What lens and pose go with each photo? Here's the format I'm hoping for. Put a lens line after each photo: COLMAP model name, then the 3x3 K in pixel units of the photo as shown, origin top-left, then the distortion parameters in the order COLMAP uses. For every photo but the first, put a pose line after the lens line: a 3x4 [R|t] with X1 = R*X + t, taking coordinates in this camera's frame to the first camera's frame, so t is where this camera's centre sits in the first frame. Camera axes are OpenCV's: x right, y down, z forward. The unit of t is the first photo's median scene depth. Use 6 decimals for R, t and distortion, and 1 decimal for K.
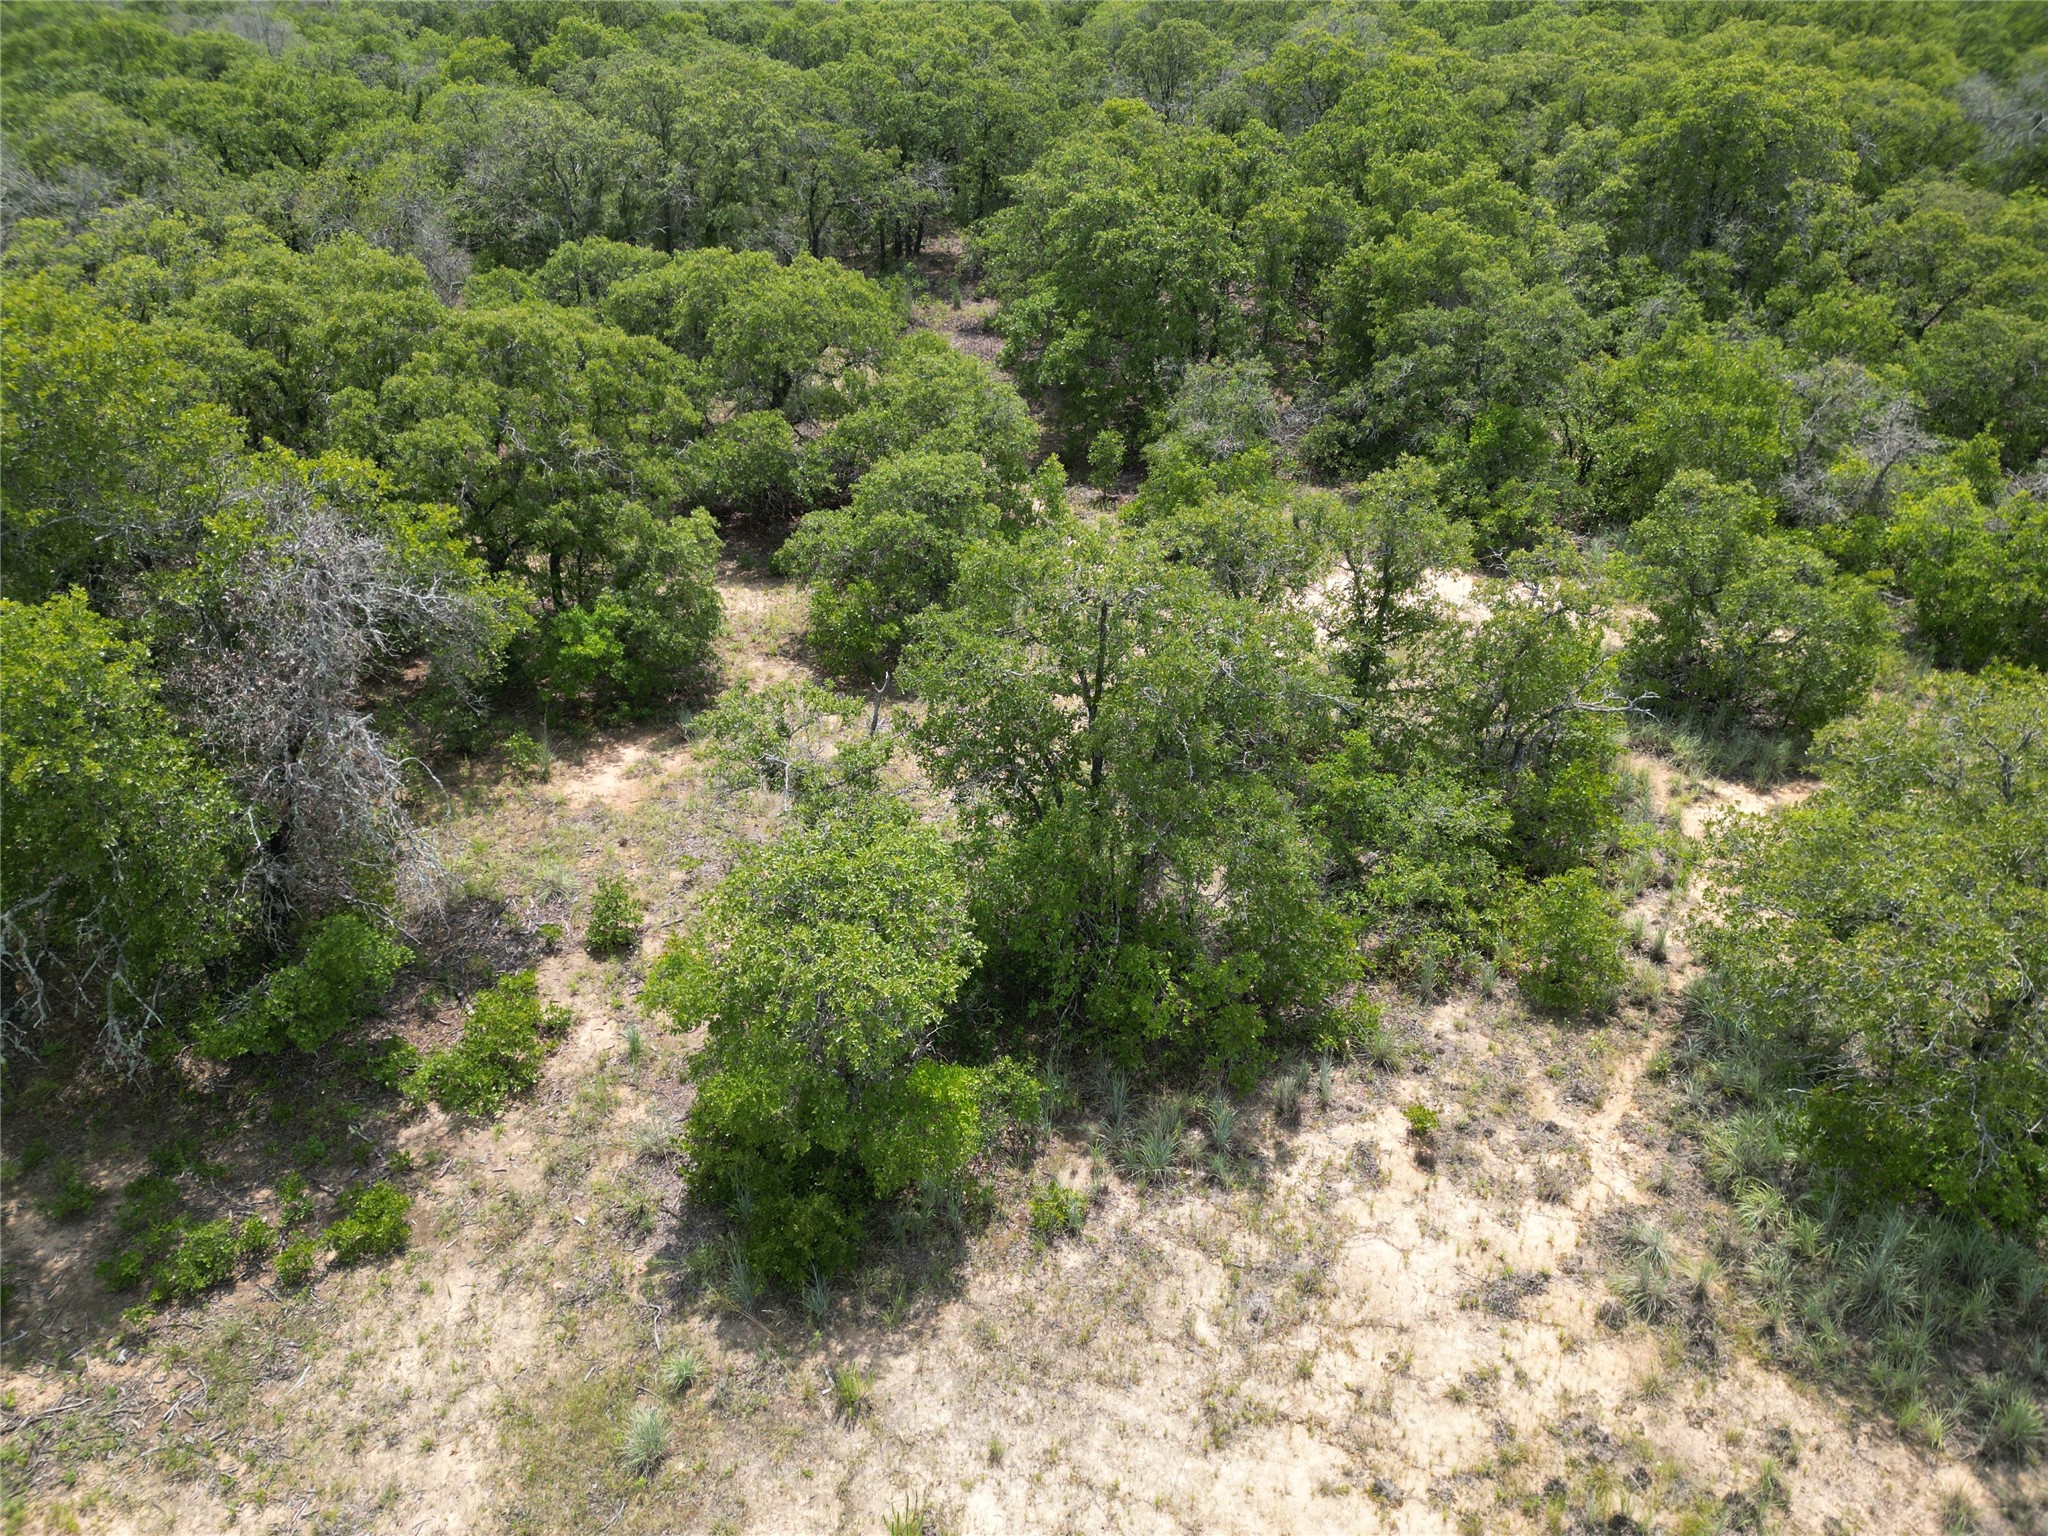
lens RADIAL K [[1441.1, 0, 1020.3], [0, 1441.1, 770.5], [0, 0, 1]] dist [0.077246, -0.068721]
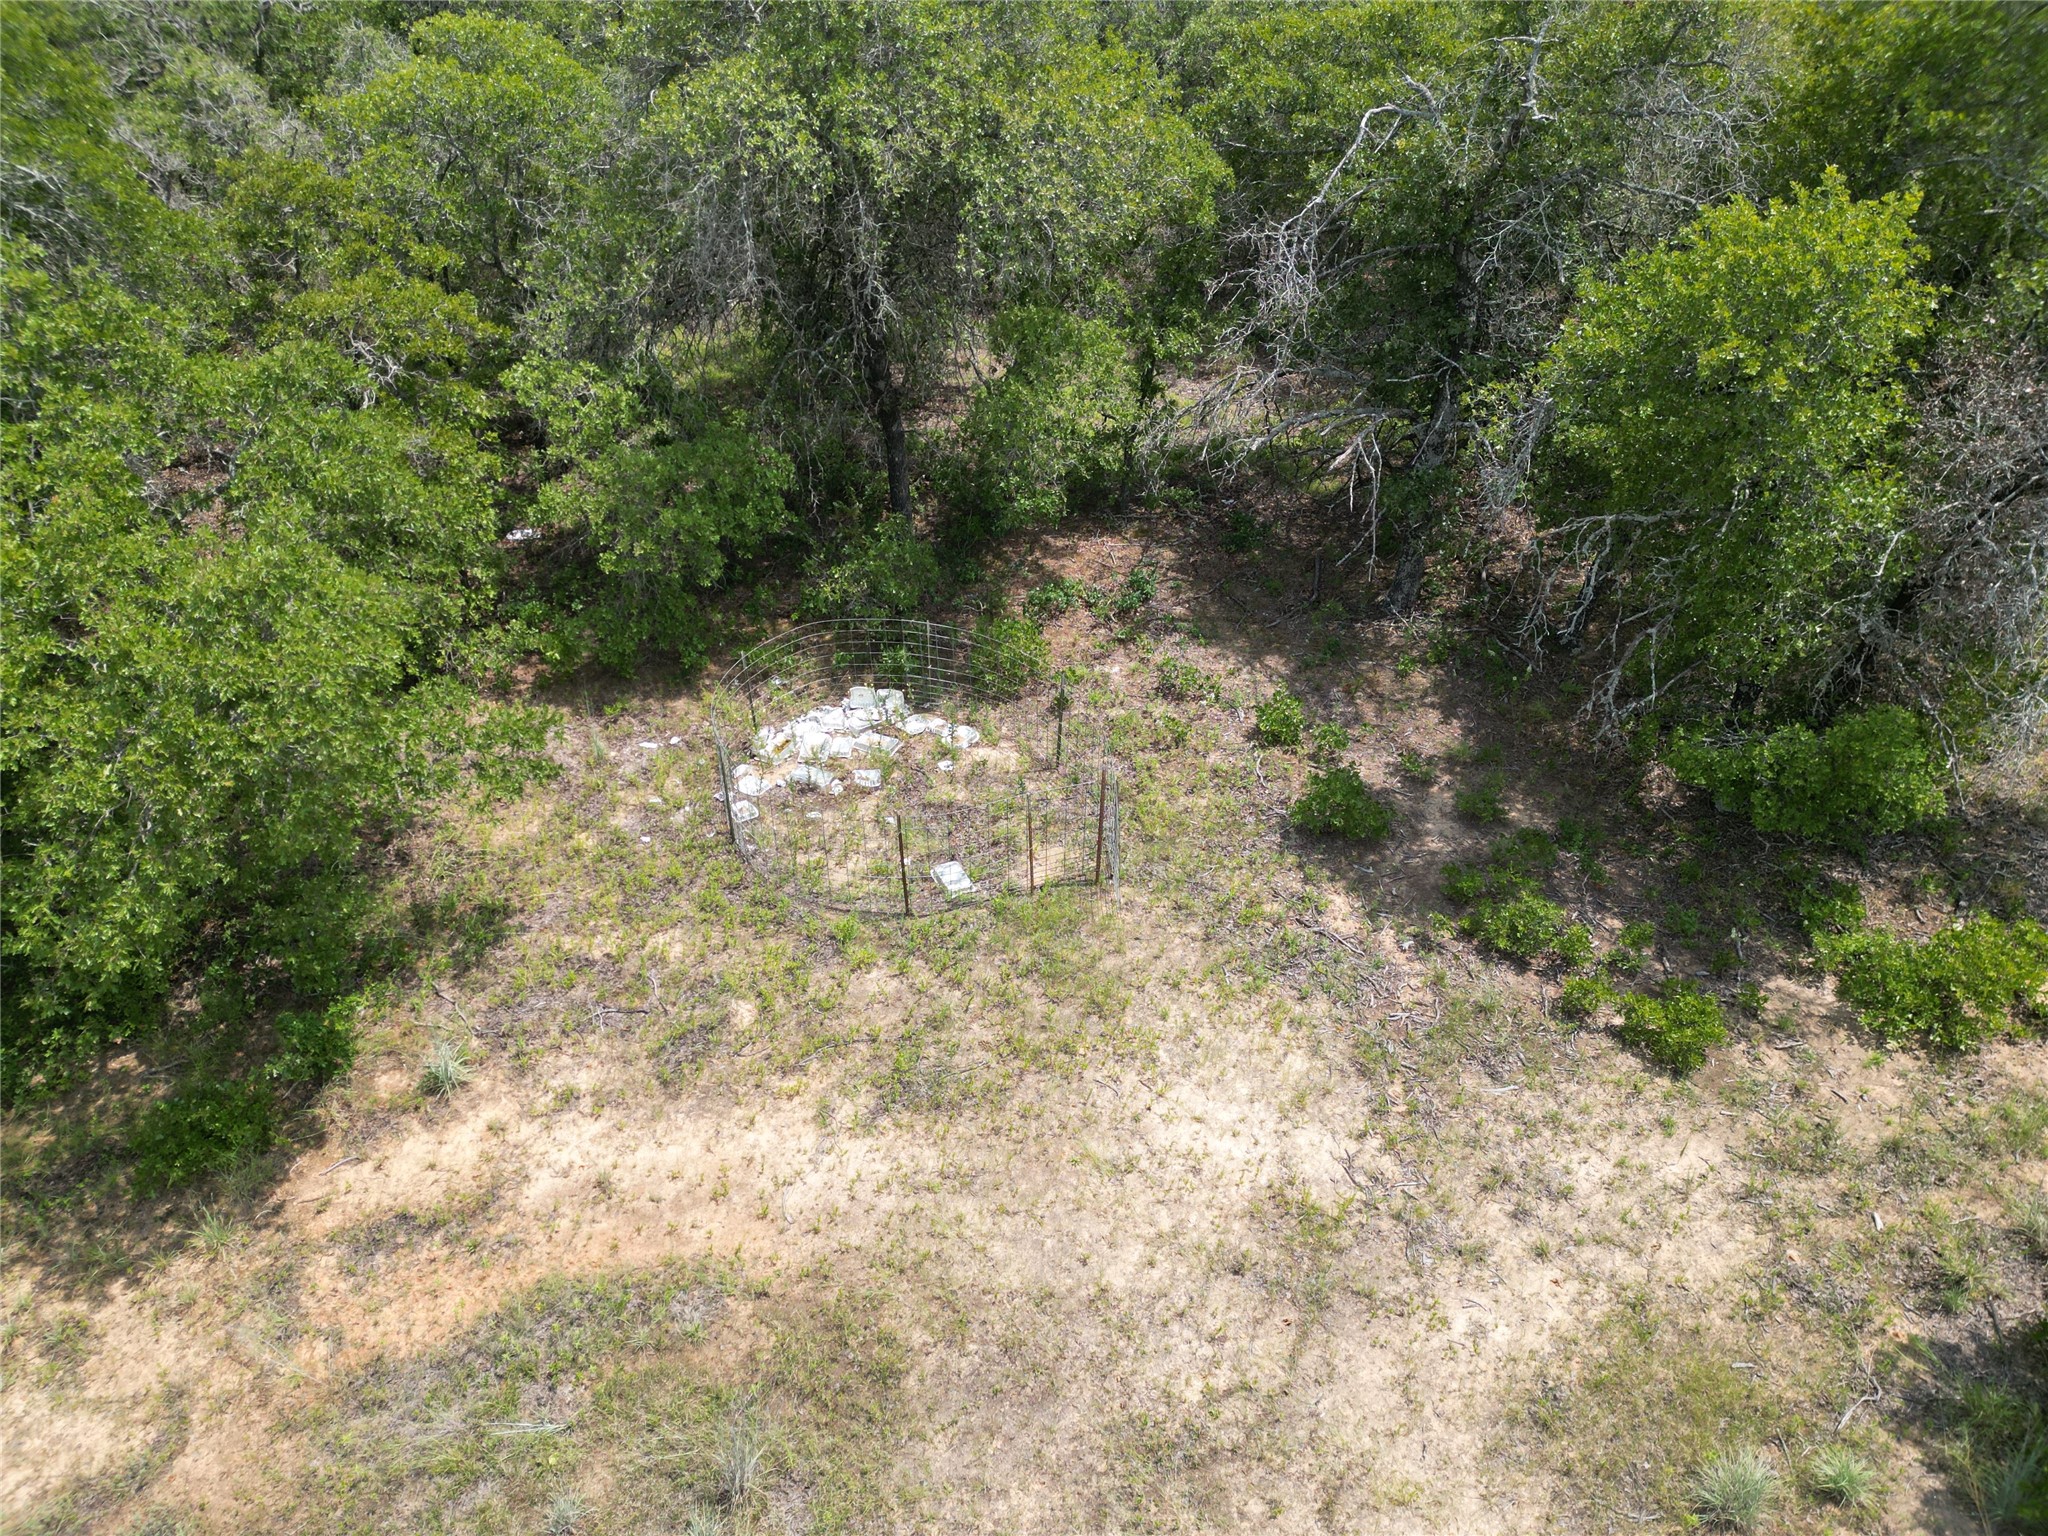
lens RADIAL K [[1441.1, 0, 1015.5], [0, 1441.1, 762.6], [0, 0, 1]] dist [0.077246, -0.068721]
pose [[0.359148, 0.547601, -0.755742, -0.029368], [-0.479212, 0.803072, 0.354162, 0.073549], [0.800855, 0.234964, 0.550838, 0.205000]]
